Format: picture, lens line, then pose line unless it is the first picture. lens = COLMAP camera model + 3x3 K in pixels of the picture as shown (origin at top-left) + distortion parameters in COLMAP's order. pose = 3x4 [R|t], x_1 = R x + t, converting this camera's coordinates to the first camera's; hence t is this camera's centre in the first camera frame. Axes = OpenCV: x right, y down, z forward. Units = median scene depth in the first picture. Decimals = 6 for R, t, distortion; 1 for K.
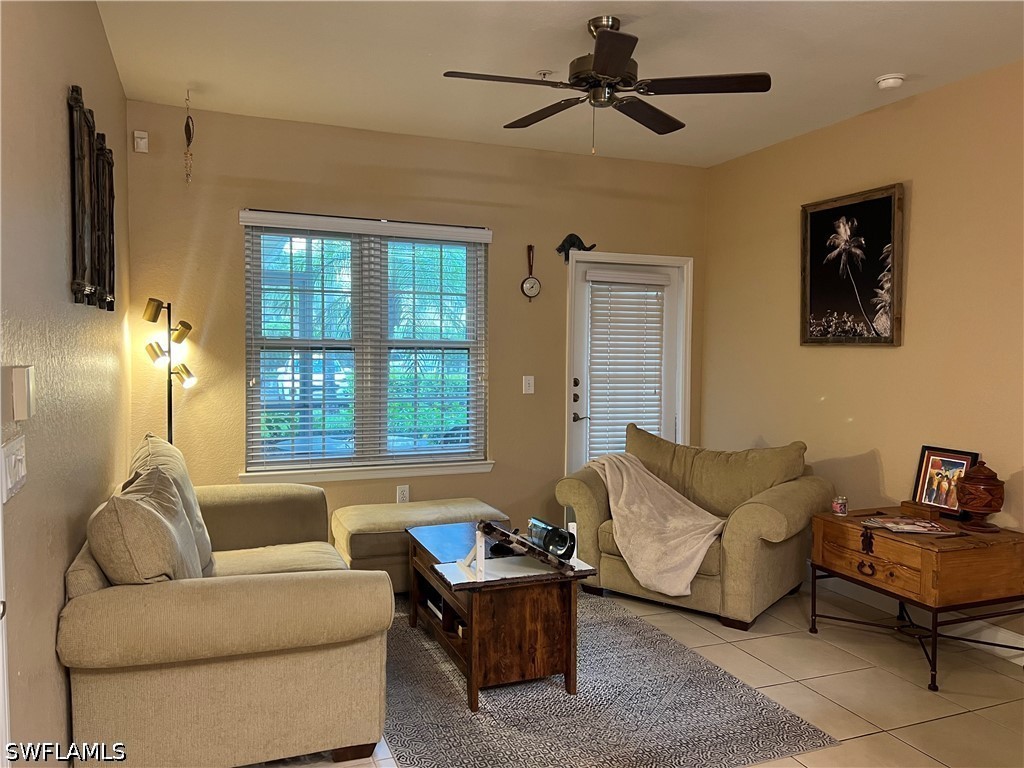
lens RADIAL K [[764.2, 0, 507.0], [0, 764.2, 382.8], [0, 0, 1]] dist [0.079652, -0.095110]
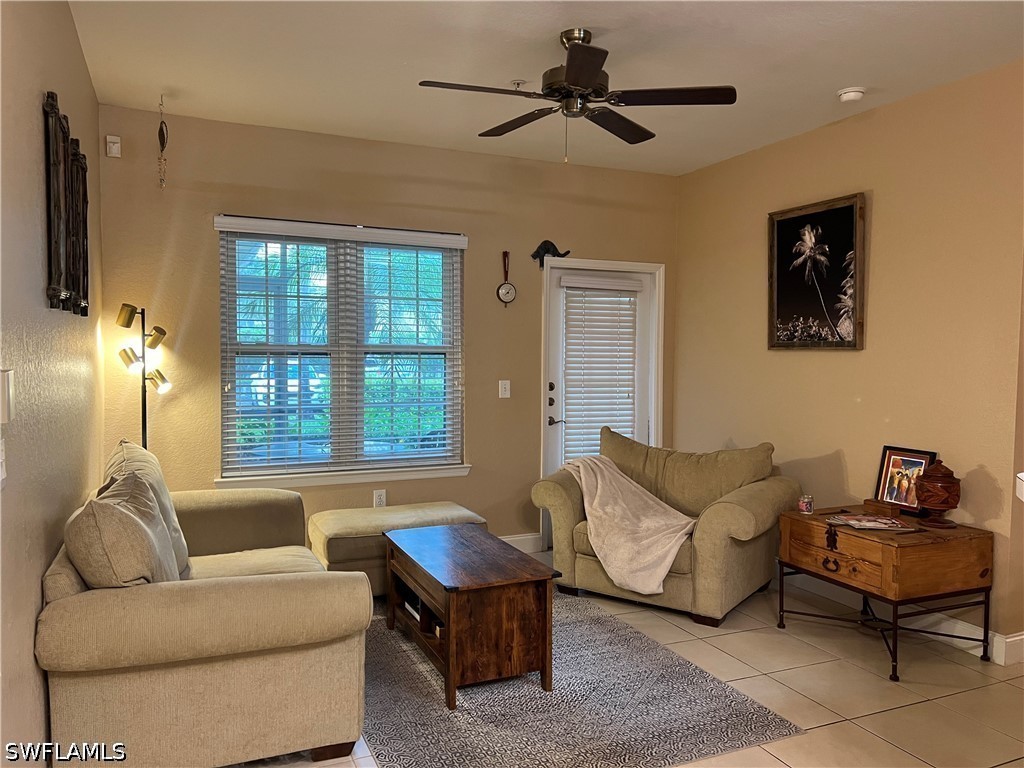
lens RADIAL K [[764.8, 0, 512.0], [0, 764.8, 384.0], [0, 0, 1]] dist [0.088714, -0.094781]
pose [[0.999285, -0.004181, 0.037577, 0.000151], [0.004393, 0.999975, -0.005554, 0.001911], [-0.037553, 0.005715, 0.999278, -0.017258]]
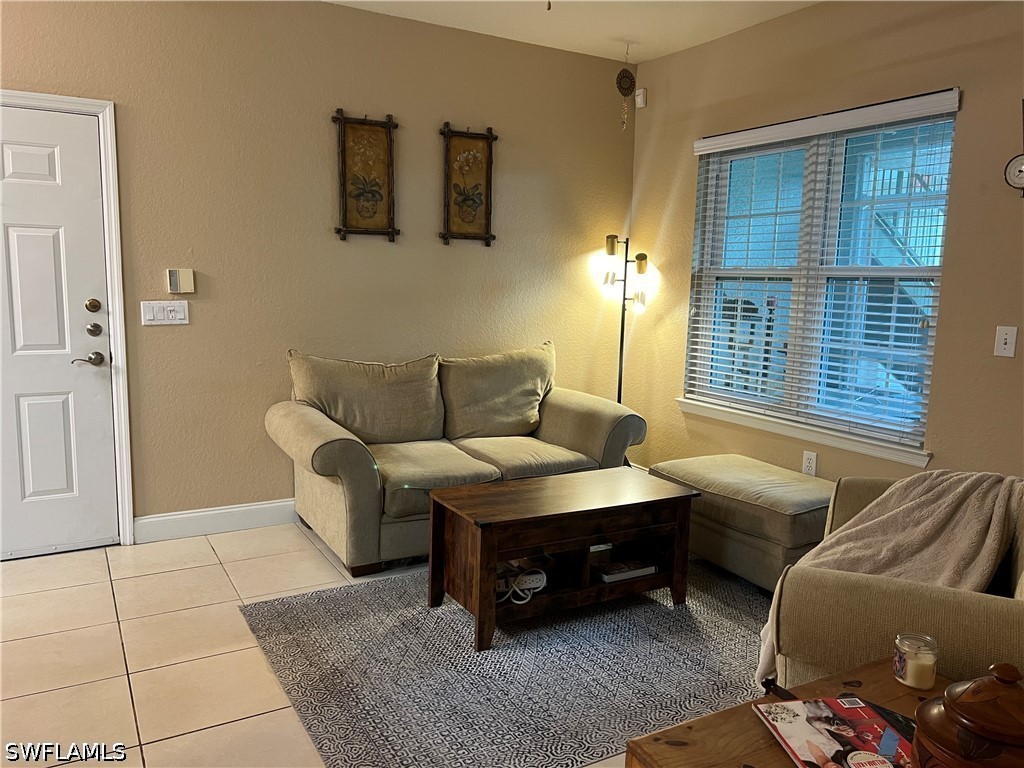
lens RADIAL K [[764.8, 0, 512.0], [0, 764.8, 384.0], [0, 0, 1]] dist [0.088714, -0.094781]
pose [[0.150433, 0.130097, -0.980023, 0.695706], [-0.069415, 0.990247, 0.120799, -0.013505], [0.986180, 0.049856, 0.157996, 0.654139]]
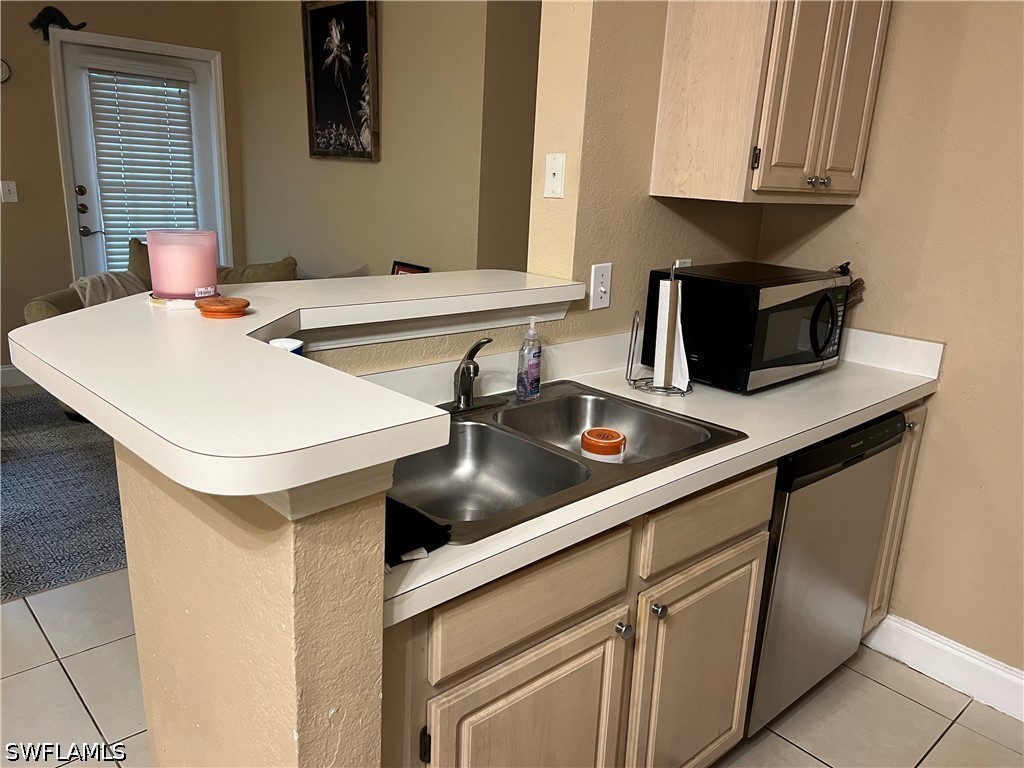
lens RADIAL K [[764.8, 0, 512.0], [0, 764.8, 384.0], [0, 0, 1]] dist [0.088714, -0.094781]
pose [[0.923163, -0.072198, 0.377568, 0.260987], [-0.017773, 0.973138, 0.229537, 0.001716], [-0.383998, -0.218611, 0.897081, -0.053401]]
